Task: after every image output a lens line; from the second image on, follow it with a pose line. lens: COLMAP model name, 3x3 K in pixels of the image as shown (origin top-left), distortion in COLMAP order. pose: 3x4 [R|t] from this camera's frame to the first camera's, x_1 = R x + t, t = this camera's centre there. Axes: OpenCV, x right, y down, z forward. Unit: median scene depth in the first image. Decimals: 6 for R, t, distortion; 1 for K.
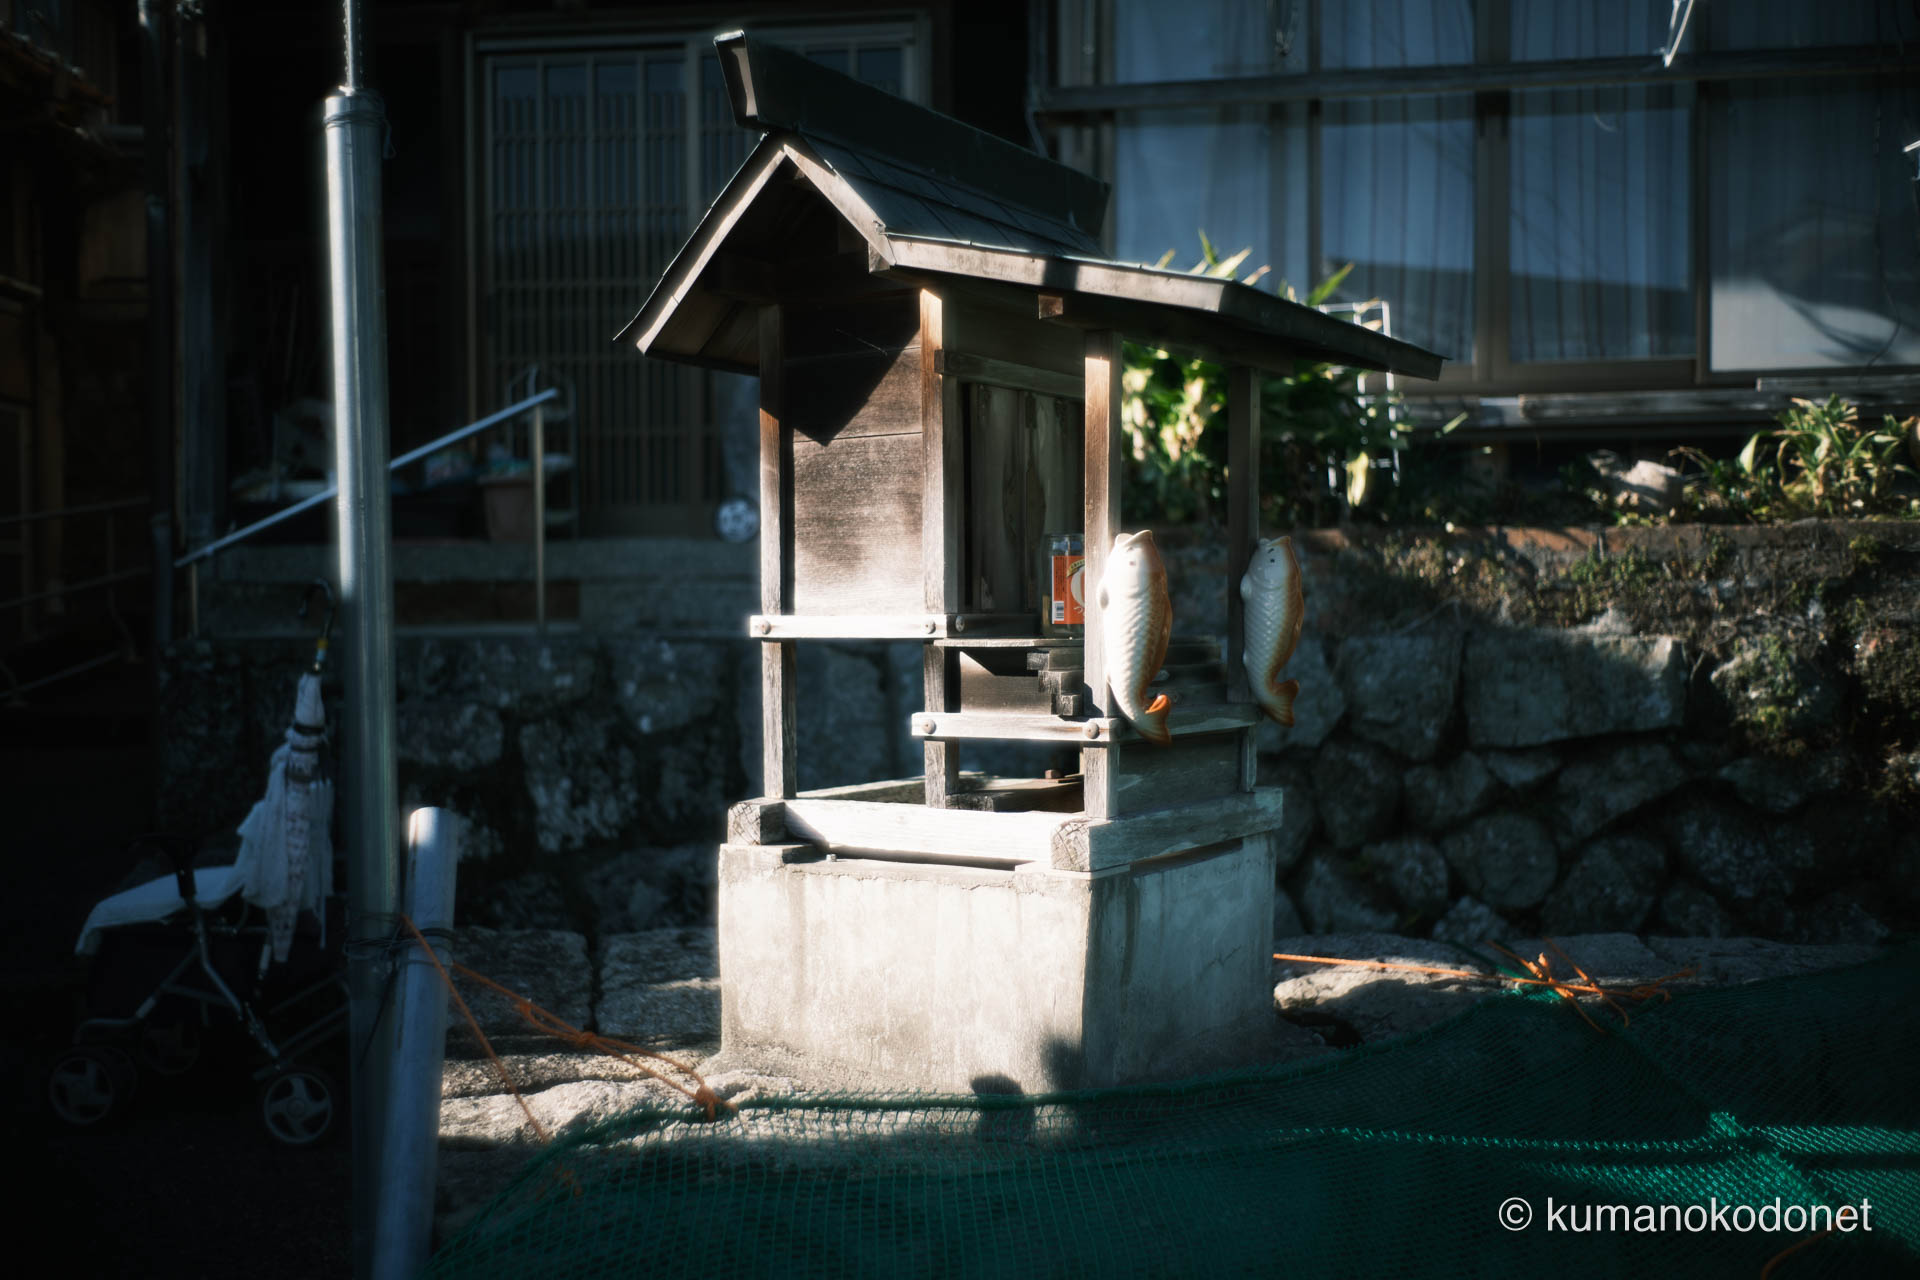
lens RADIAL K [[1871.5, 0, 960.9], [0, 1871.5, 633.7], [0, 0, 1]] dist [0.049467, -0.003006]
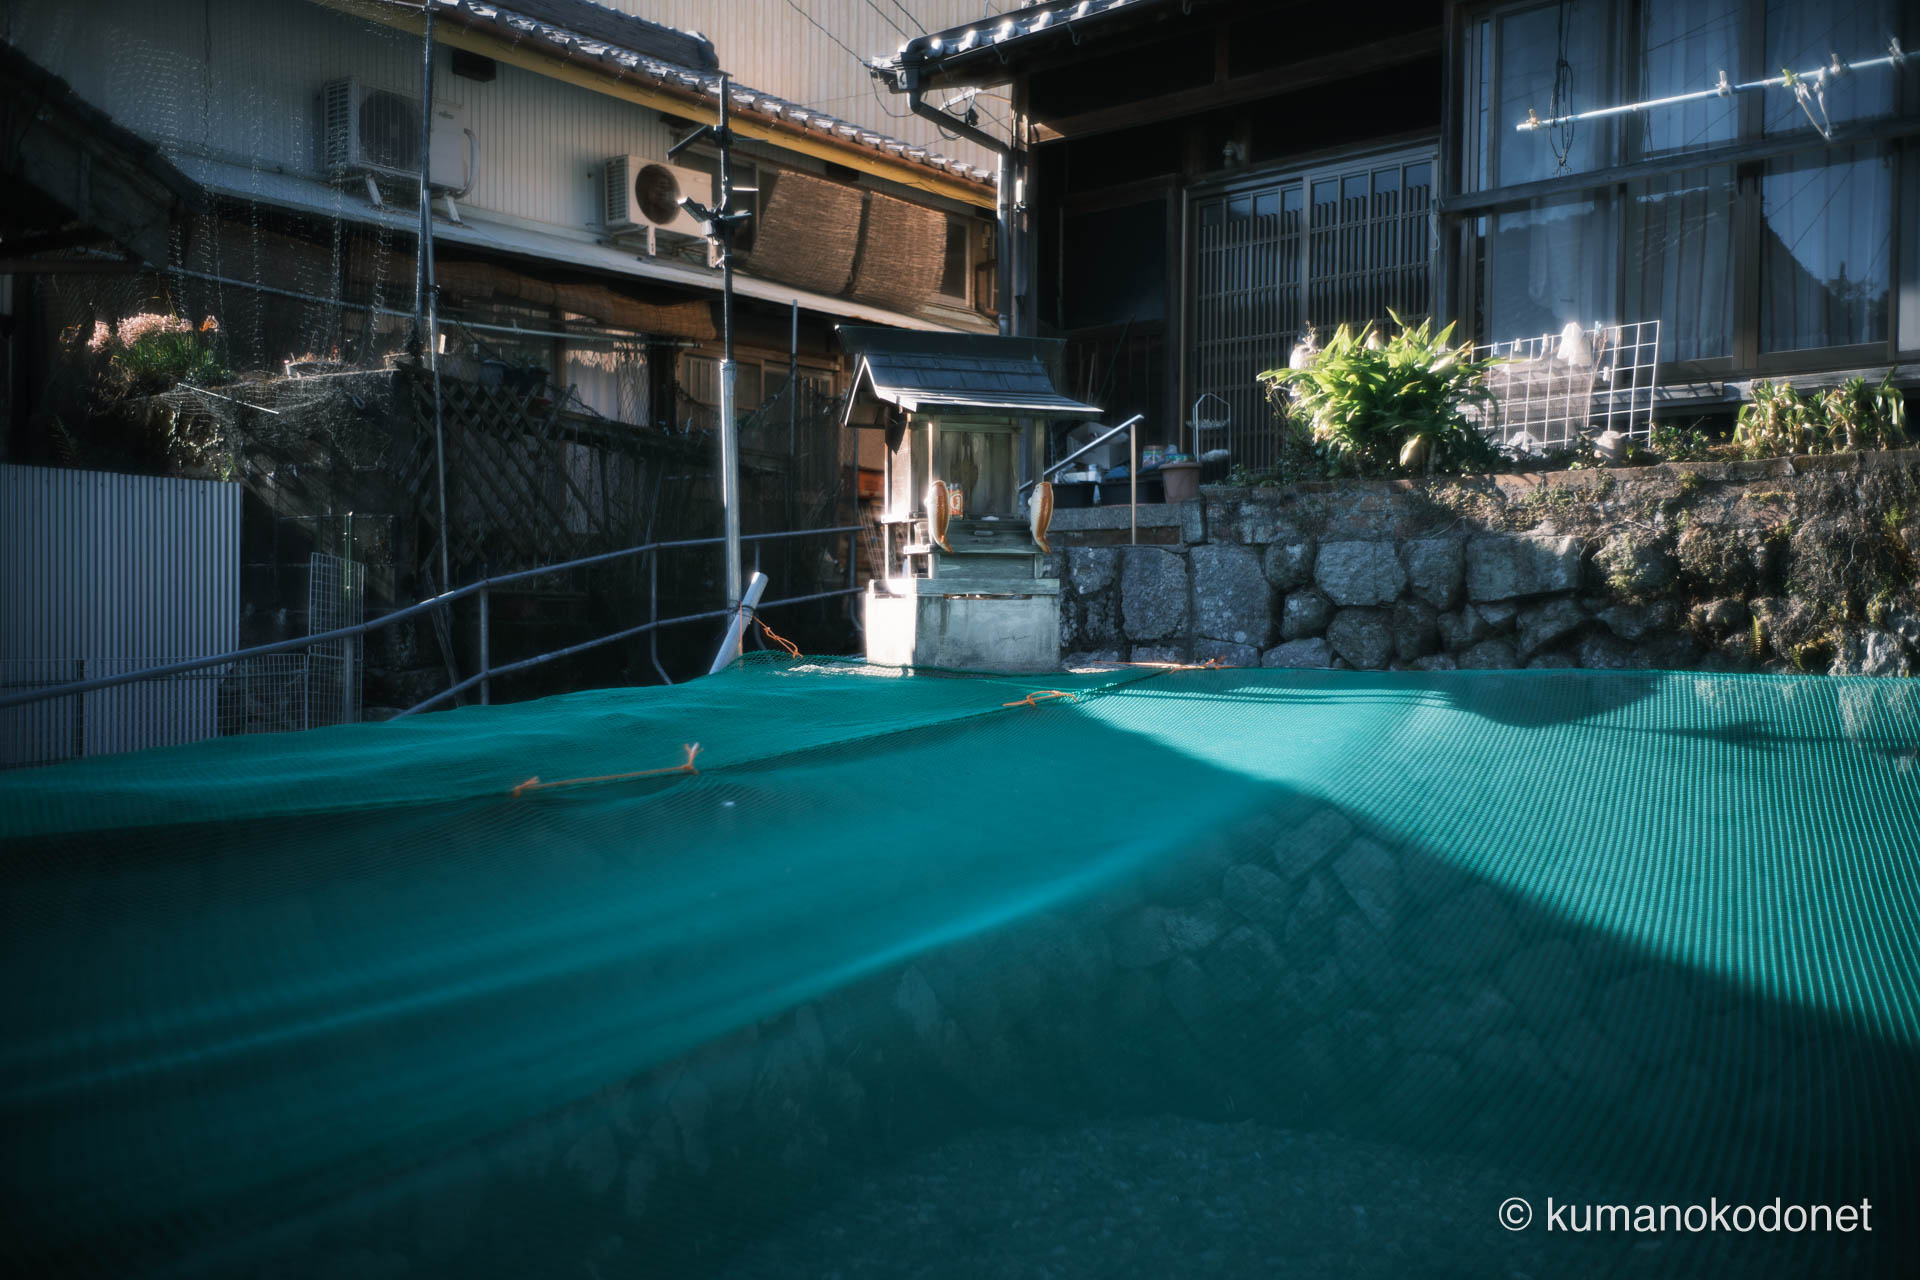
lens RADIAL K [[1871.5, 0, 960.9], [0, 1871.5, 633.7], [0, 0, 1]] dist [0.049467, -0.003006]
pose [[0.800835, 0.015805, -0.598676, 0.938678], [-0.010972, 0.999871, 0.011719, 0.075086], [0.598785, -0.002817, 0.800905, -0.674606]]
